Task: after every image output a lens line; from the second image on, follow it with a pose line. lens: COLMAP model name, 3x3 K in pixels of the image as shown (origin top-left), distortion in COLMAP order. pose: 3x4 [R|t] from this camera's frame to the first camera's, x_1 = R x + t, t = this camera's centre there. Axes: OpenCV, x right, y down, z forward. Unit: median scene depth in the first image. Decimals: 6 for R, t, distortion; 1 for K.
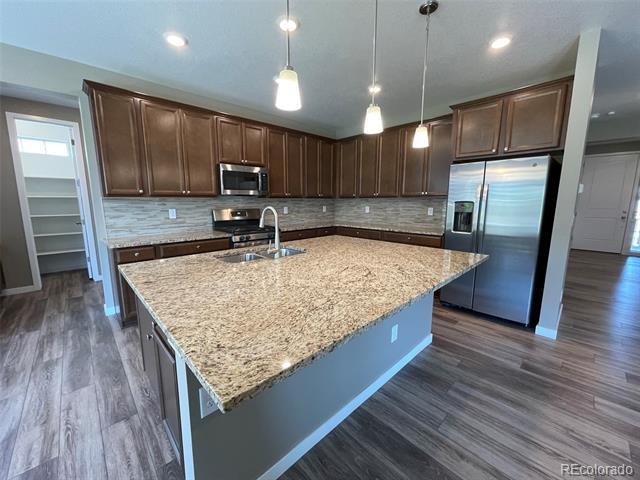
lens RADIAL K [[256.0, 0, 316.7], [0, 256.0, 240.3], [0, 0, 1]] dist [0.002942, 0.000248]
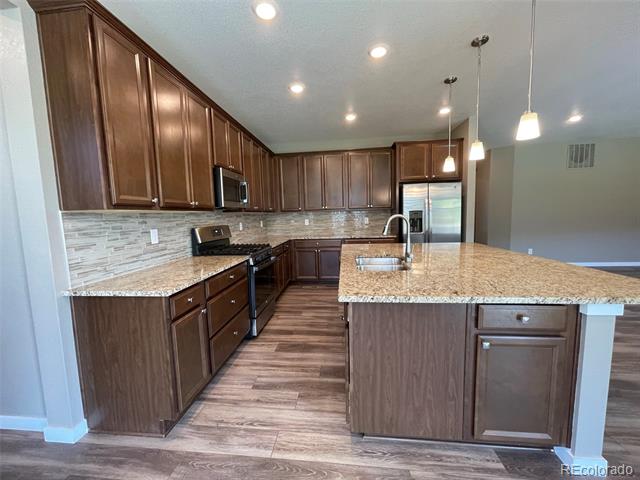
lens RADIAL K [[256.0, 0, 317.6], [0, 256.0, 239.5], [0, 0, 1]] dist [0.002942, 0.000248]
pose [[0.758967, -0.083262, 0.645784, -0.664047], [0.128008, 0.991515, -0.022606, -0.027895], [-0.638423, 0.099822, 0.763186, 0.239795]]
